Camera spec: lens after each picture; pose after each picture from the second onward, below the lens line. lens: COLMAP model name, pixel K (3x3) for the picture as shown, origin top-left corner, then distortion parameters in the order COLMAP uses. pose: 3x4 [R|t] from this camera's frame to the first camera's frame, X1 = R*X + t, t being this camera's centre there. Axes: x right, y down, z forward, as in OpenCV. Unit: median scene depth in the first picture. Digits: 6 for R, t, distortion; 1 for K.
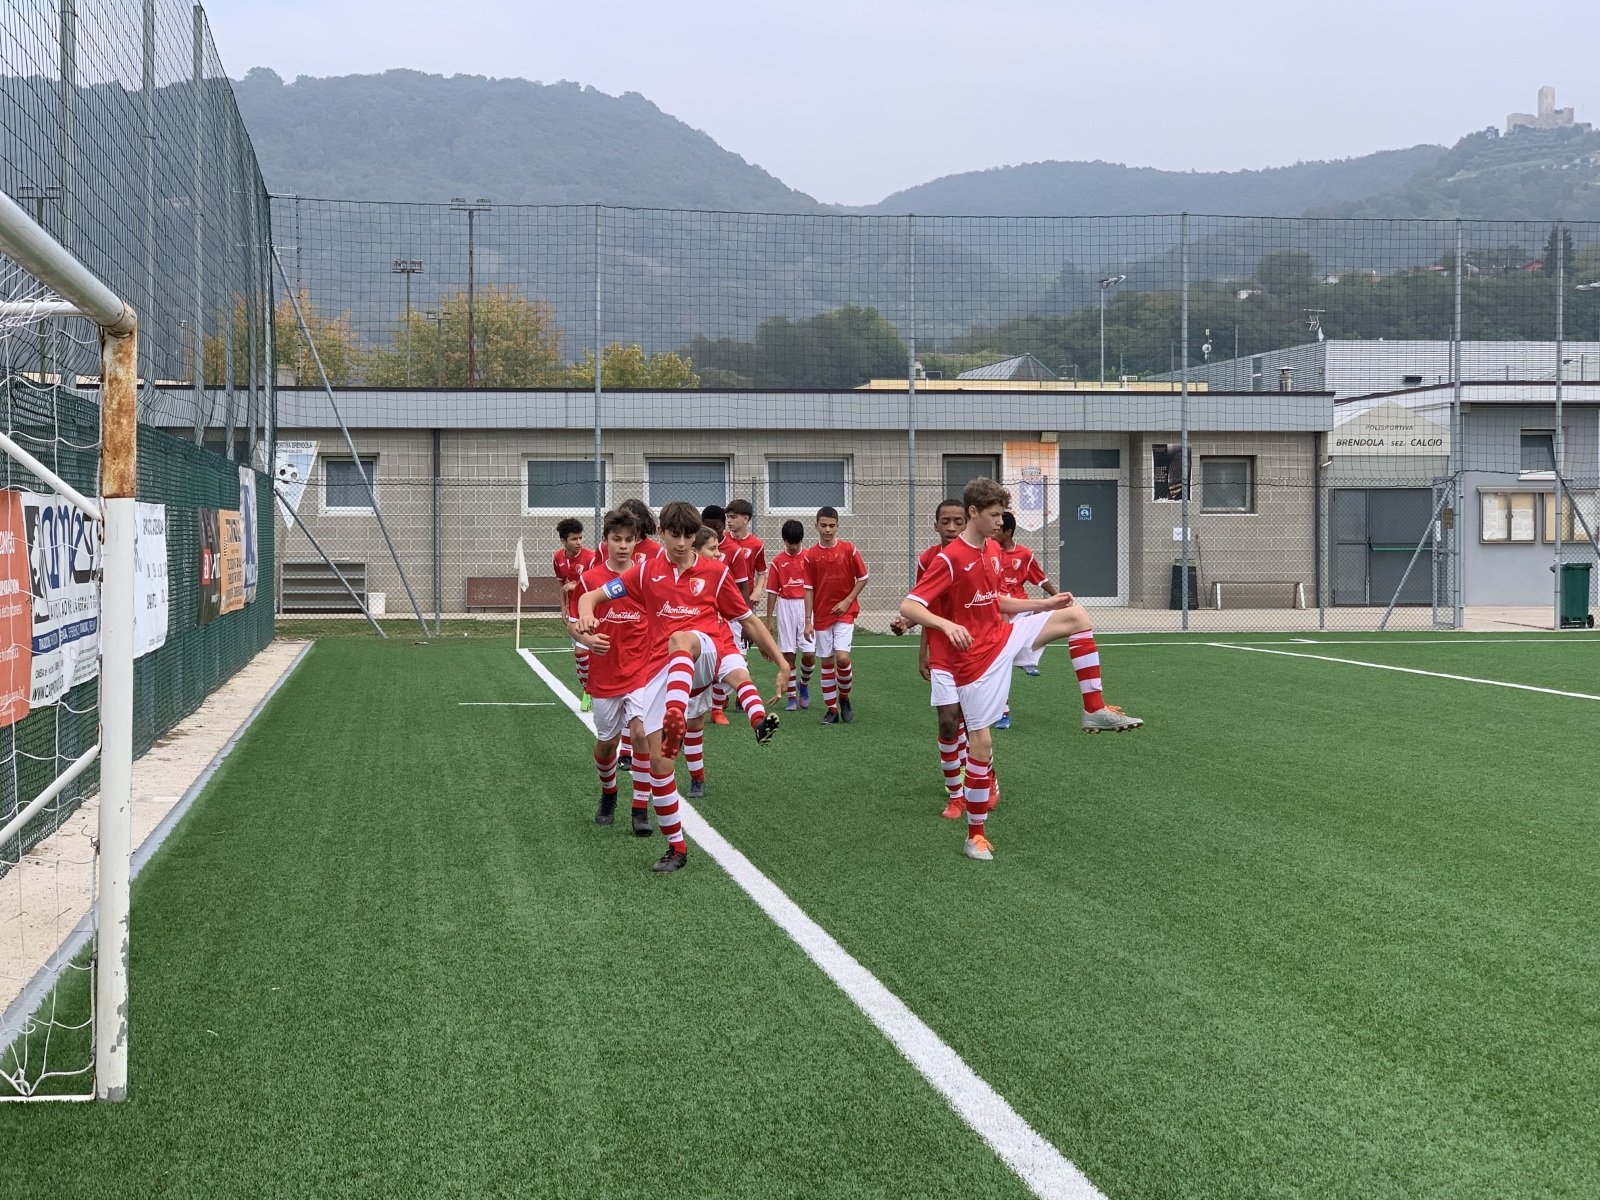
lens RADIAL K [[2710.0, 0, 800.0], [0, 2710.0, 600.0], [0, 0, 1]] dist [-0.024834, 0.974449]
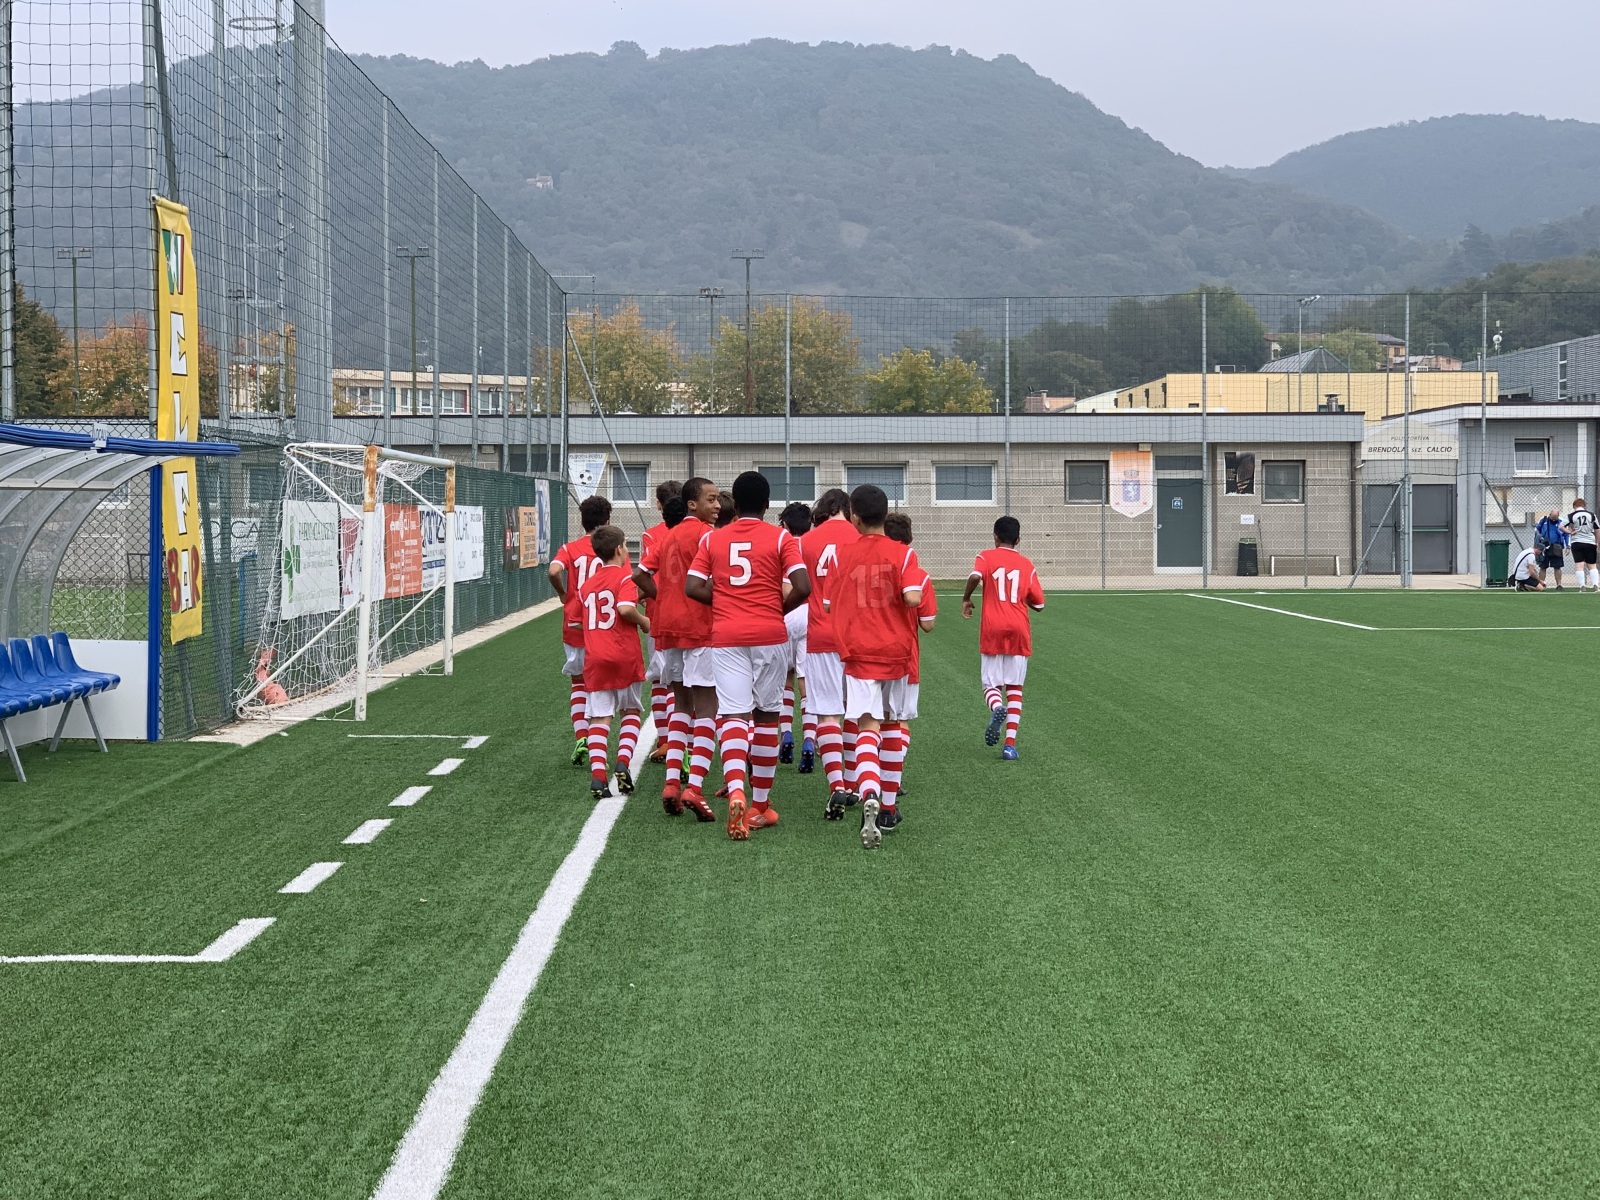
lens RADIAL K [[2866.7, 0, 768.6], [0, 2866.7, 596.9], [0, 0, 1]] dist [-0.048475, 1.217765]
pose [[0.989400, 0.002379, -0.145195, 0.034265], [-0.001972, 0.999994, 0.002949, 0.003007], [0.145201, -0.002631, 0.989399, -0.128664]]
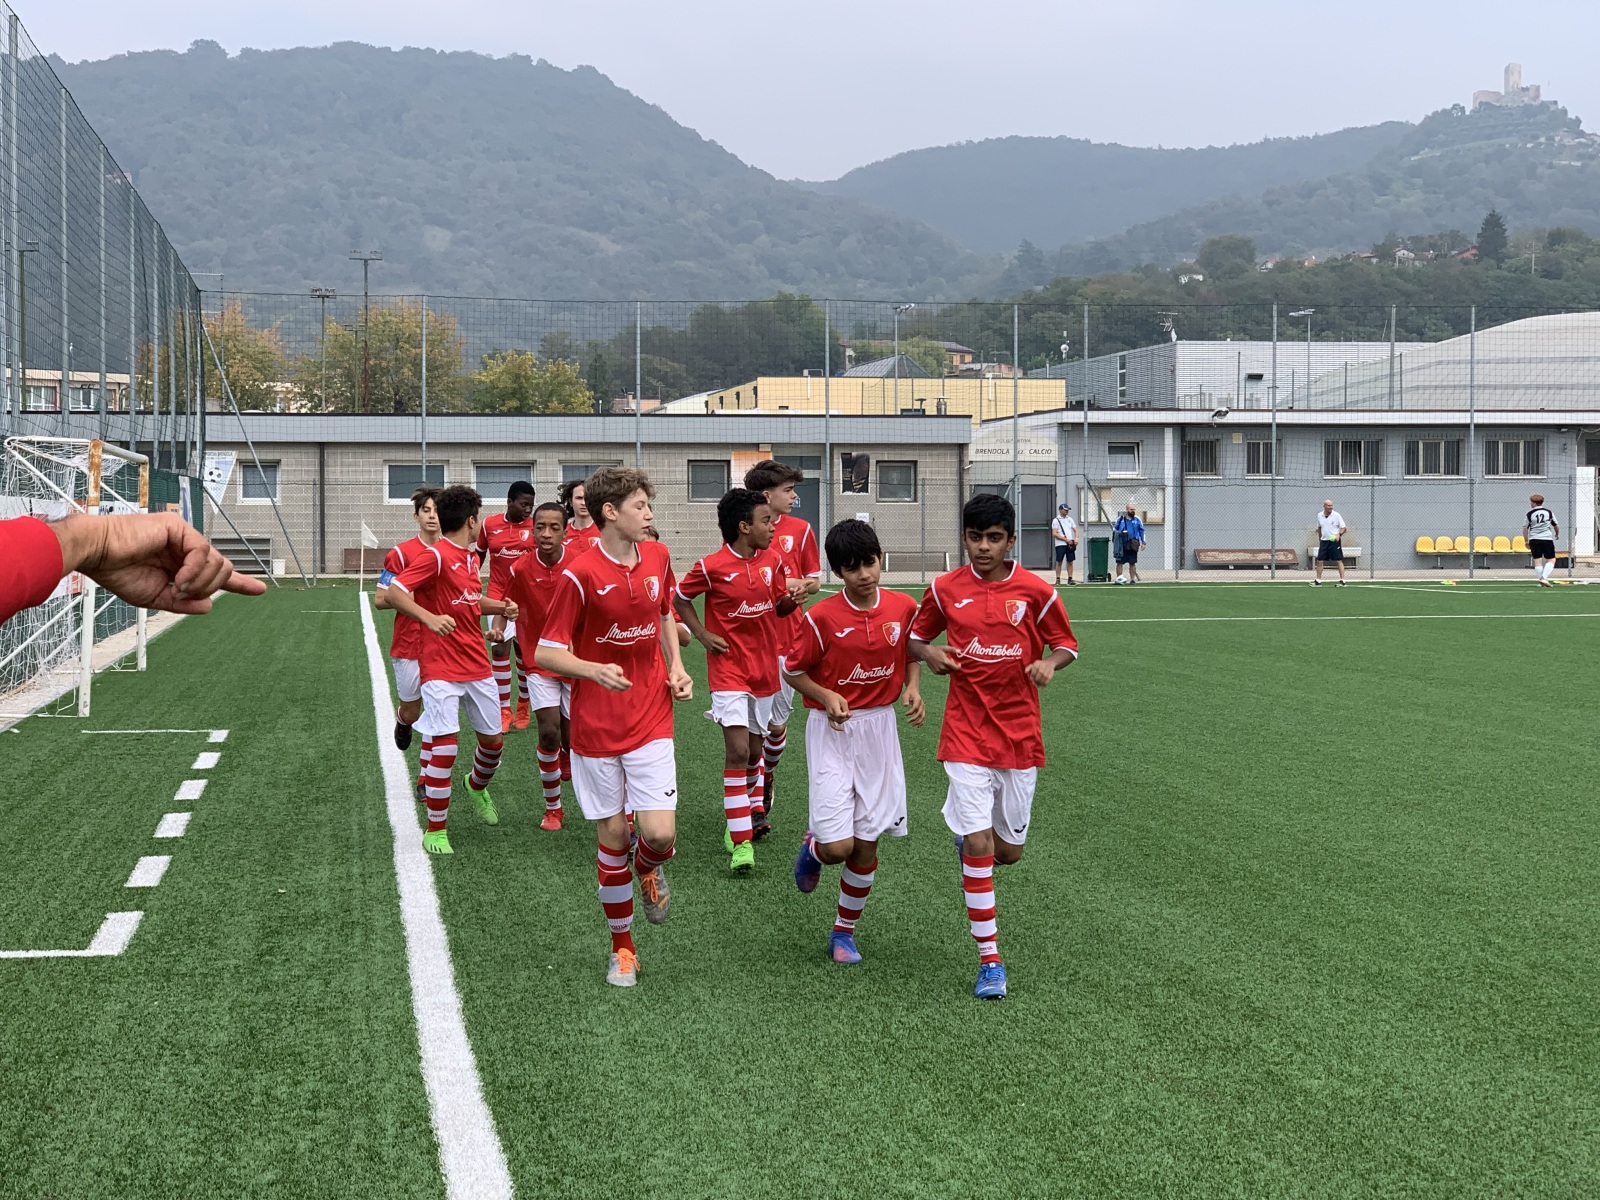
lens RADIAL K [[2792.8, 0, 800.0], [0, 2792.8, 600.0], [0, 0, 1]] dist [-0.088651, 1.499512]
pose [[0.999907, -0.000518, 0.013593, 0.027209], [0.000446, 0.999986, 0.005249, 0.003145], [-0.013595, -0.005243, 0.999894, -0.129447]]
